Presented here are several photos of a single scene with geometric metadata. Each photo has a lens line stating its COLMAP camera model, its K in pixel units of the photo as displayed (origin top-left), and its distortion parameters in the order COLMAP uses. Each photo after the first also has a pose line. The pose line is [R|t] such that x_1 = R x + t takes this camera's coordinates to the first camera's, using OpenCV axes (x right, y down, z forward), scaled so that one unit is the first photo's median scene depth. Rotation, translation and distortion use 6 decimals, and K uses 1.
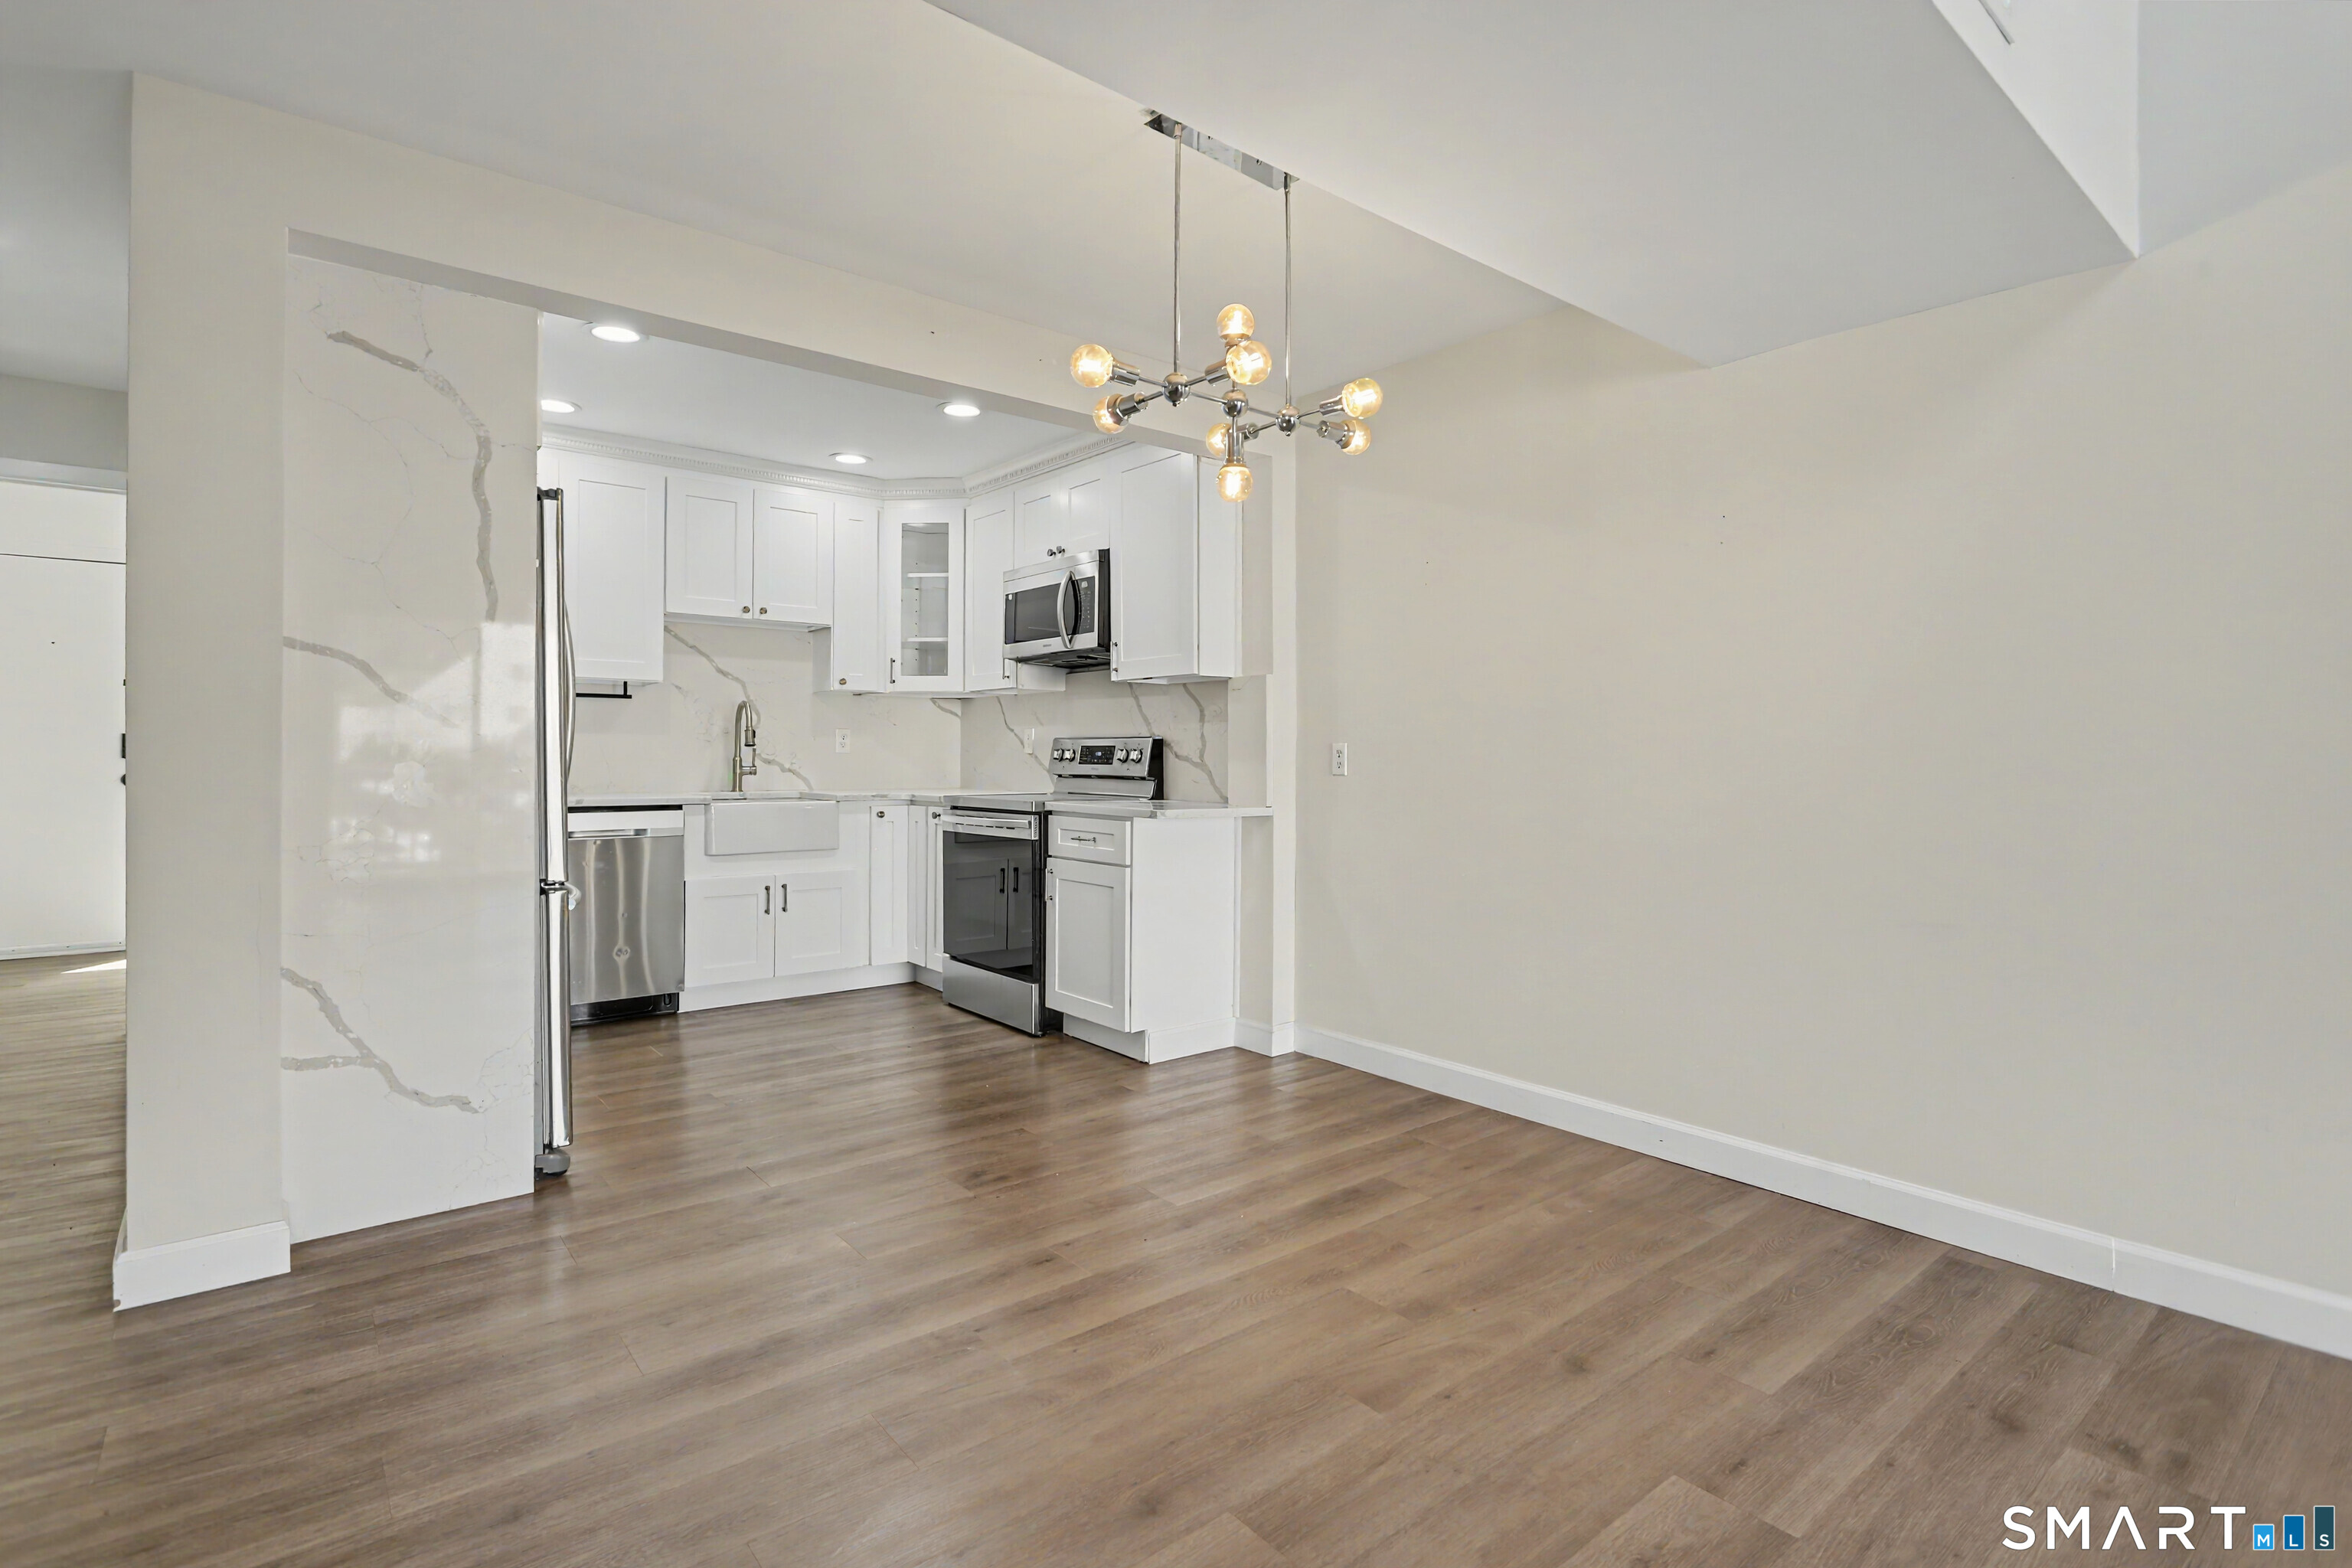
lens RADIAL K [[1120.9, 0, 1169.9], [0, 1120.9, 754.6], [0, 0, 1]] dist [-0.003463, 0.000645]
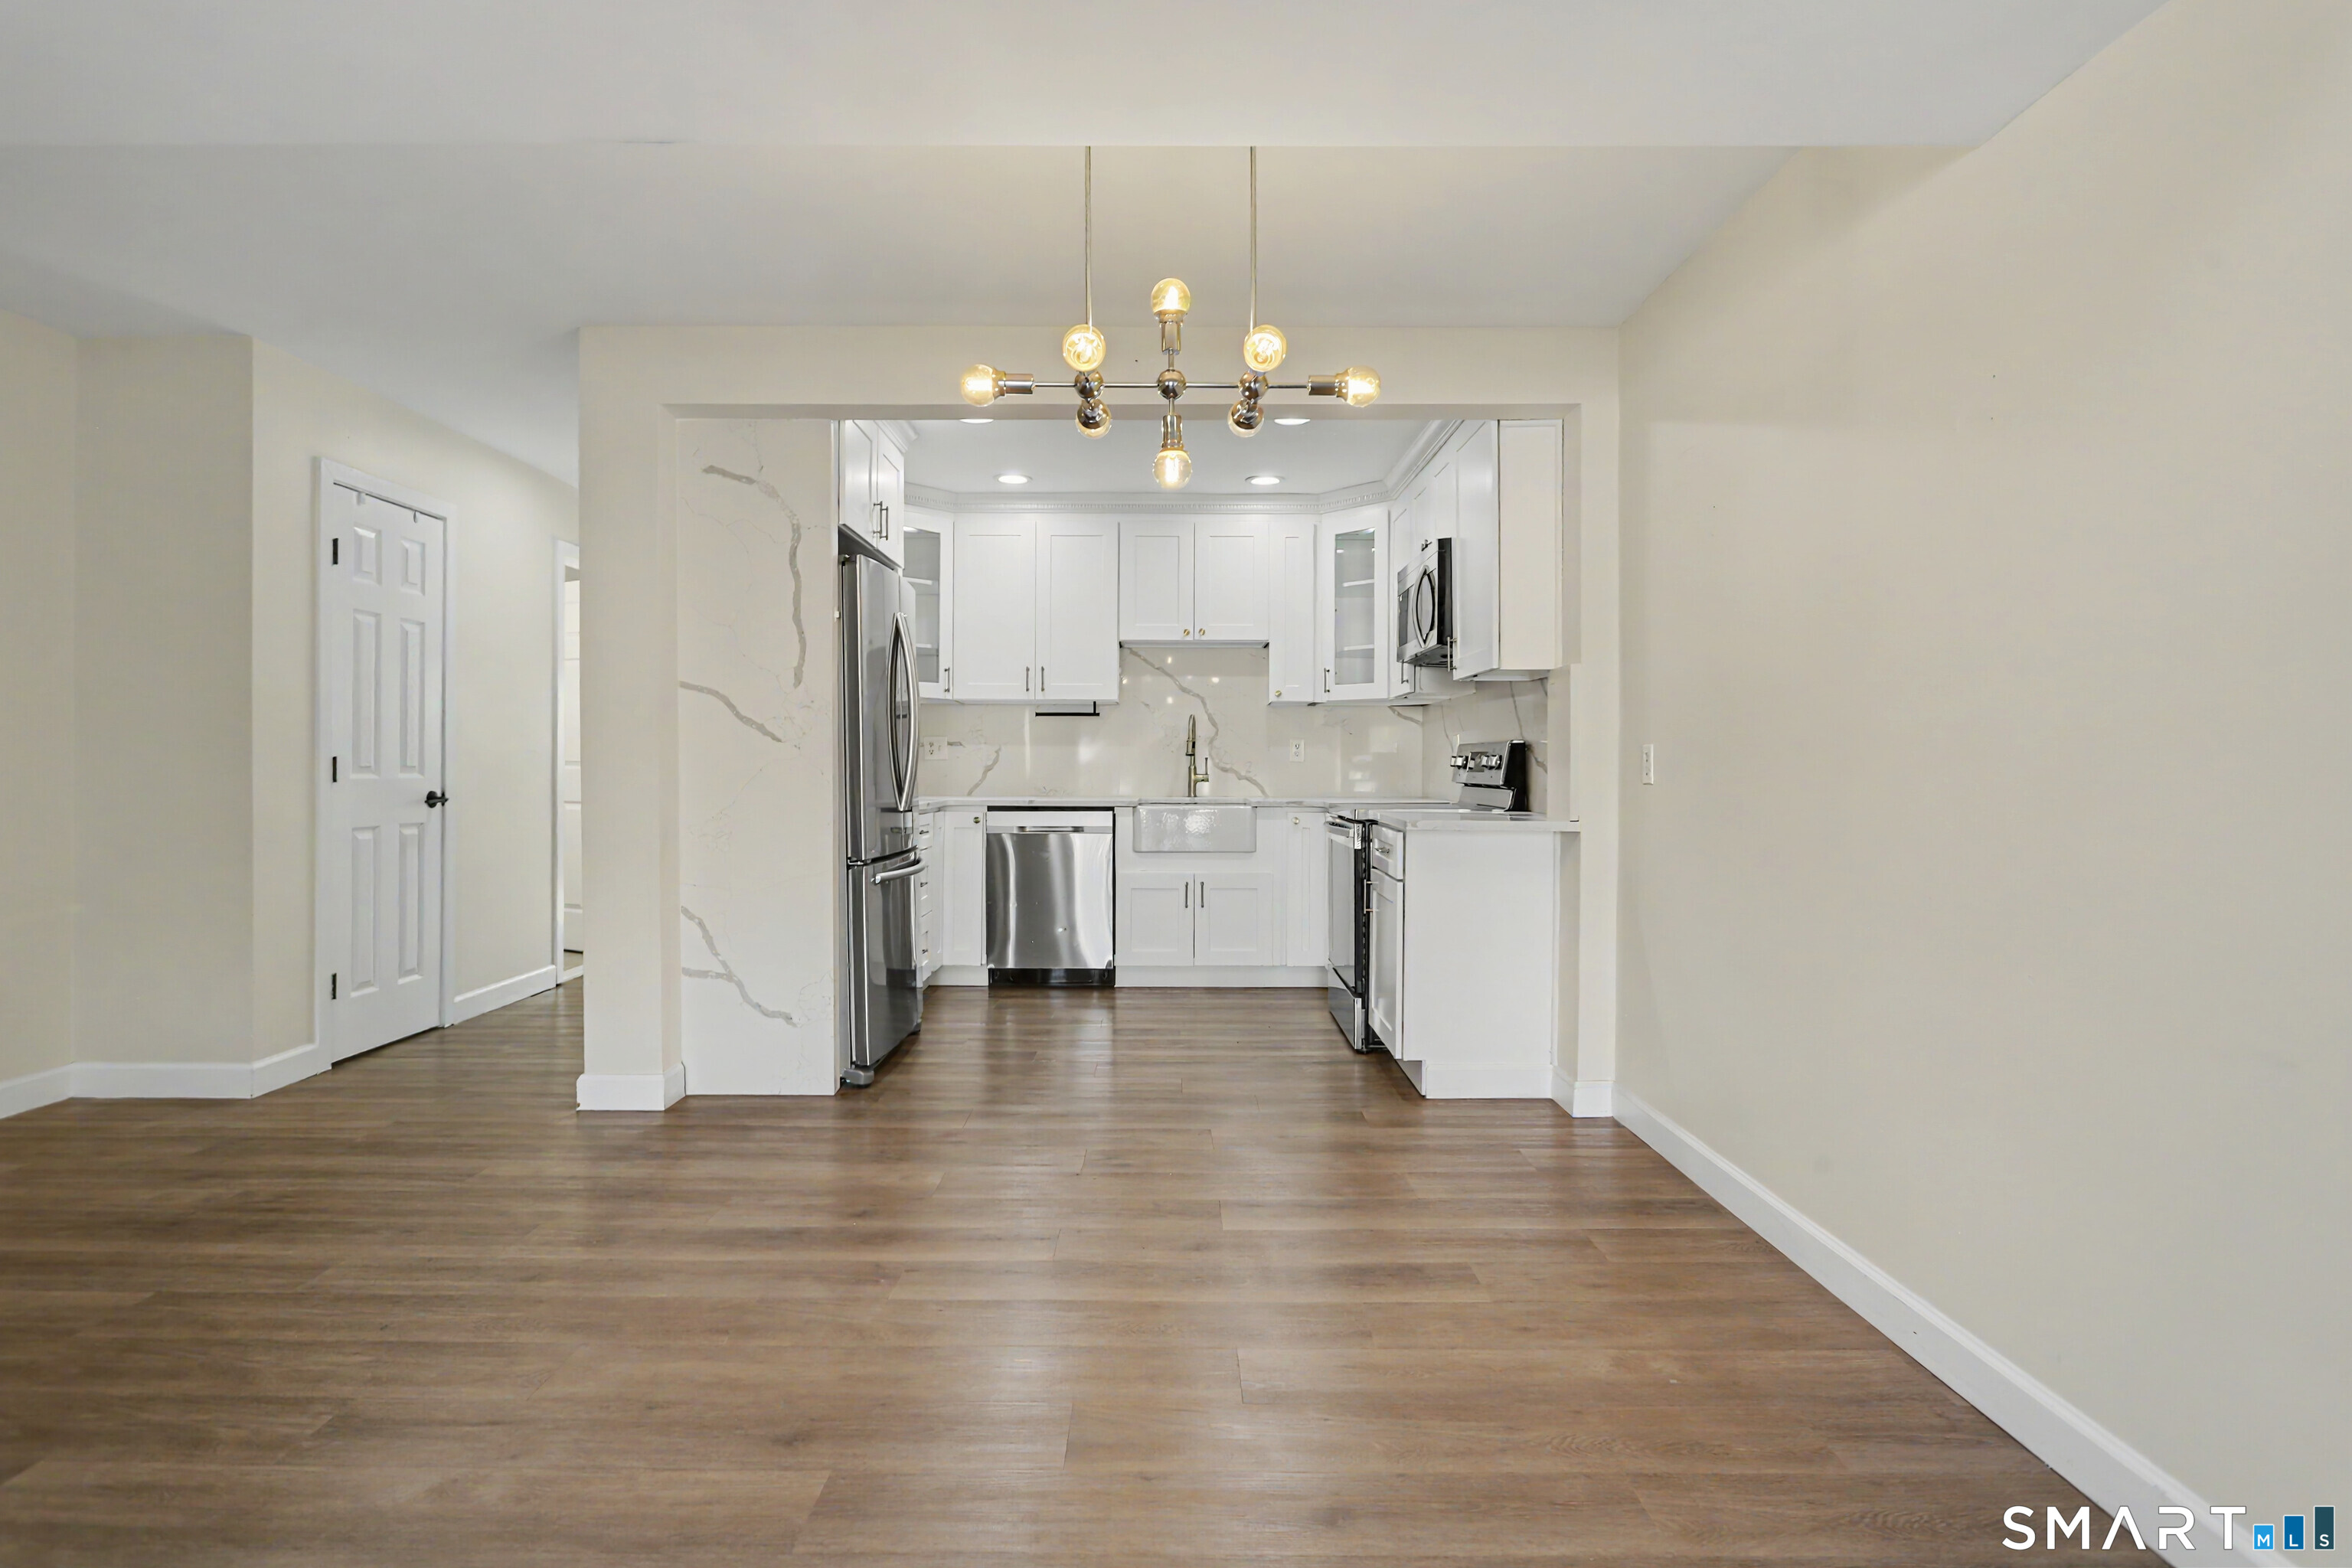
lens RADIAL K [[1123.1, 0, 1171.1], [0, 1123.1, 779.4], [0, 0, 1]] dist [-0.006291, 0.001275]
pose [[0.779174, 0.004786, -0.626789, 0.335460], [0.001977, 0.999947, 0.010093, 0.005293], [0.626804, -0.009104, 0.779124, 0.134879]]
